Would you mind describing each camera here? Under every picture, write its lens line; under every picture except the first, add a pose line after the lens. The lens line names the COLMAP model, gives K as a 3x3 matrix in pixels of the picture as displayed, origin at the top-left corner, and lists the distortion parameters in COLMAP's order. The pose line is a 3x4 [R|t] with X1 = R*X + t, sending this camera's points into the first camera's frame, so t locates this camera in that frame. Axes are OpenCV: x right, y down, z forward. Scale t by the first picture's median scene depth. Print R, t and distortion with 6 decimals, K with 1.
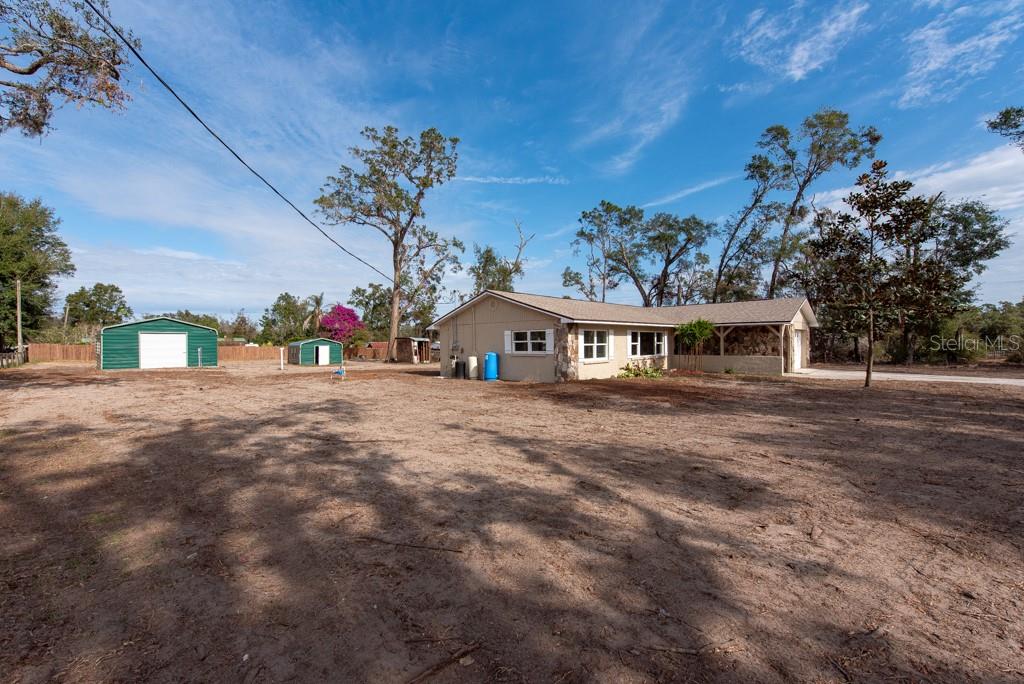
lens RADIAL K [[410.8, 0, 513.0], [0, 410.8, 344.1], [0, 0, 1]] dist [0.012982, -0.004167]
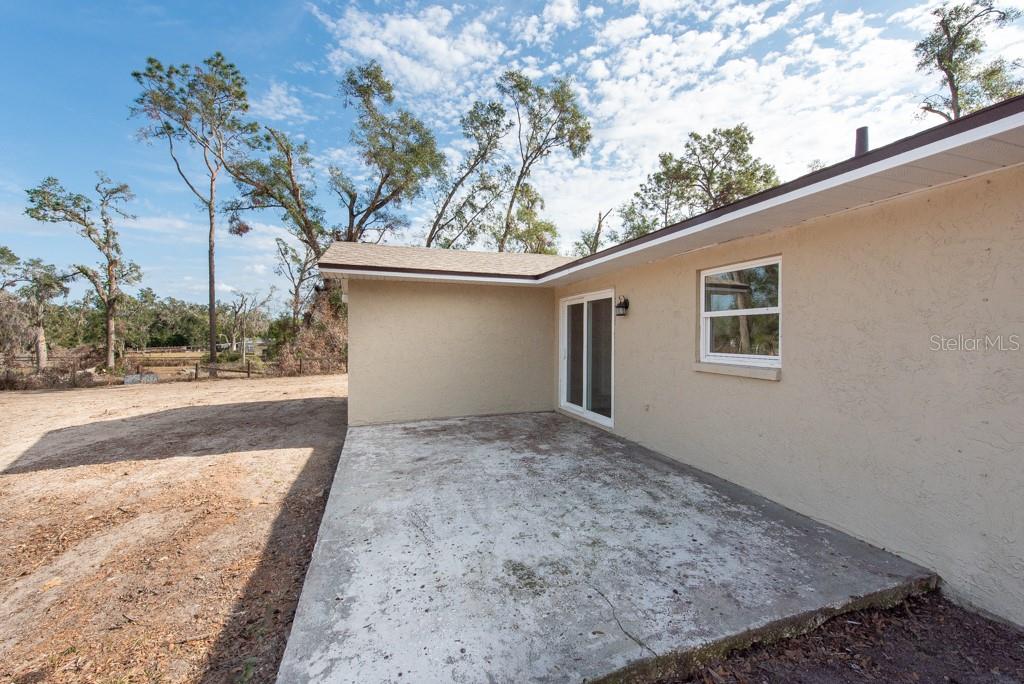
lens RADIAL K [[404.0, 0, 508.9], [0, 404.0, 337.6], [0, 0, 1]] dist [0.011569, -0.000186]
pose [[0.467695, 0.008711, 0.883847, -0.071643], [-0.002342, 0.999960, -0.008616, 0.002067], [-0.883887, 0.001960, 0.467696, 0.571524]]
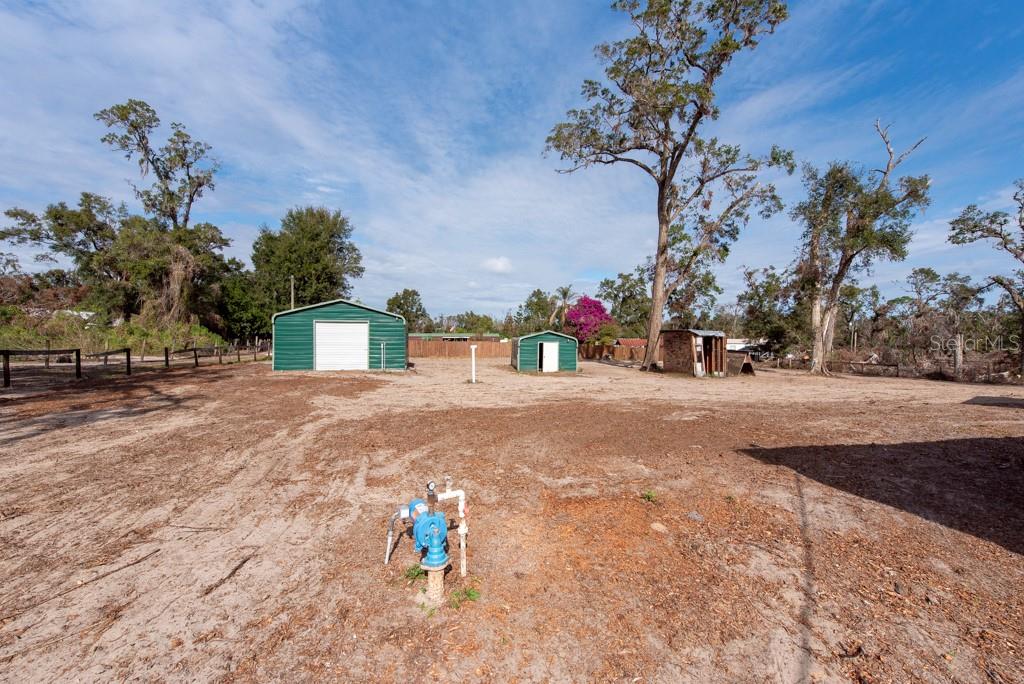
lens RADIAL K [[402.9, 0, 512.0], [0, 402.9, 344.1], [0, 0, 1]] dist [0.011886, -0.000490]
pose [[0.830066, 0.016062, -0.557434, -0.130171], [-0.011957, 0.999868, 0.011005, 0.000446], [0.557537, -0.002469, 0.830148, 0.367328]]
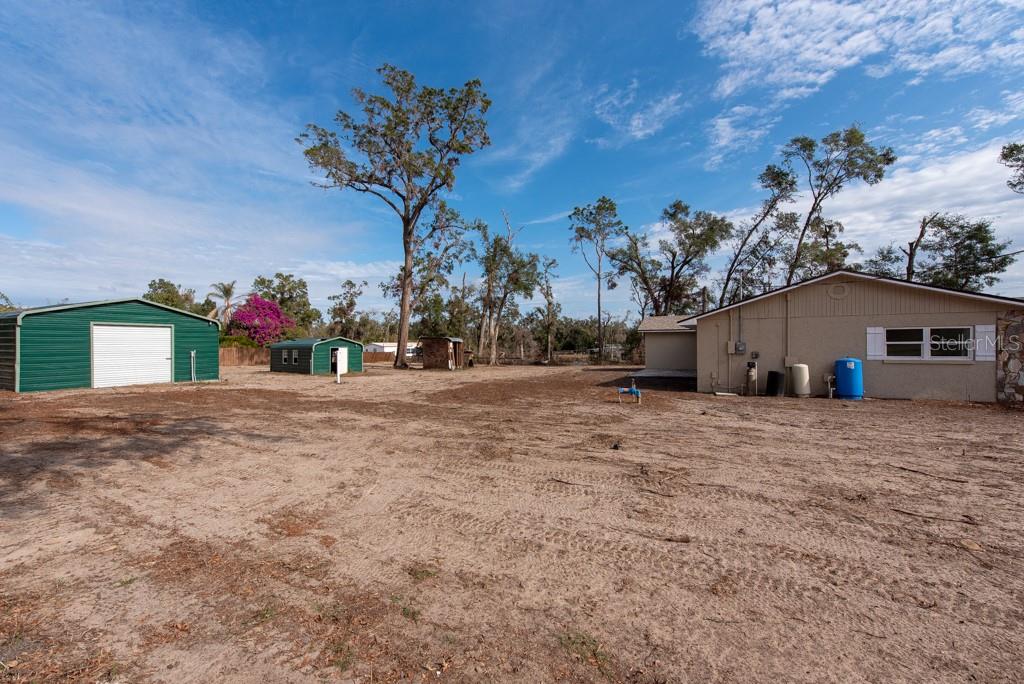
lens RADIAL K [[402.9, 0, 512.0], [0, 402.9, 344.1], [0, 0, 1]] dist [0.011886, -0.000490]
pose [[0.962142, 0.004233, 0.272516, -0.308012], [-0.003120, 0.999985, -0.004520, 0.000386], [-0.272531, 0.003499, 0.962141, 0.192552]]
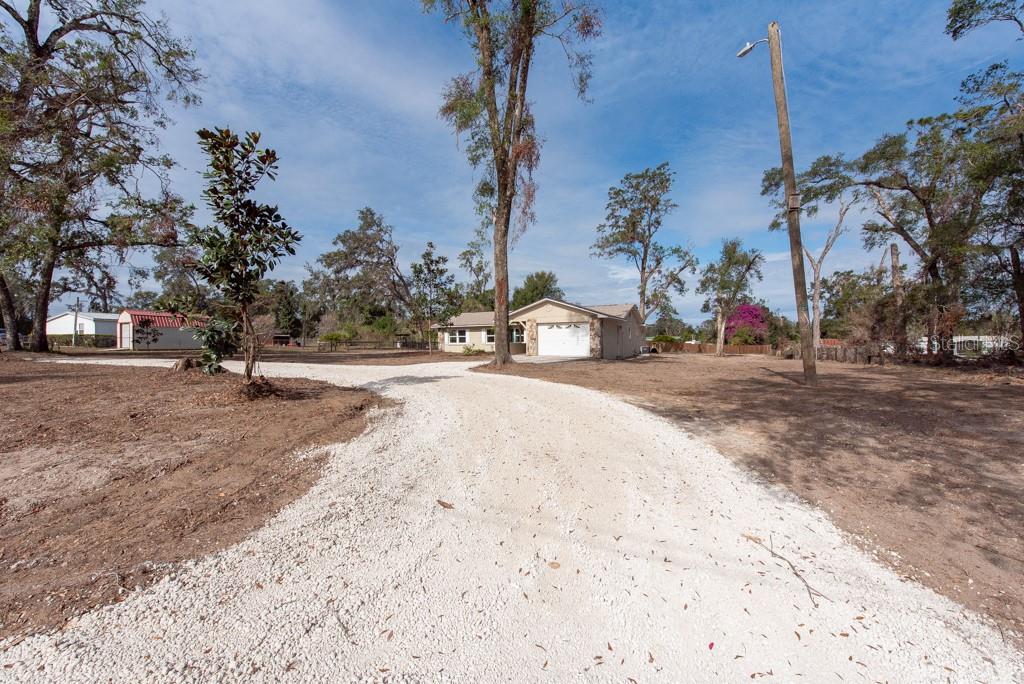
lens RADIAL K [[410.8, 0, 513.0], [0, 410.8, 344.1], [0, 0, 1]] dist [0.012982, -0.004167]
pose [[0.283698, 0.003518, -0.958907, 0.857881], [-0.001159, 0.999994, 0.003326, 0.011952], [0.958913, 0.000167, 0.283701, 0.248783]]
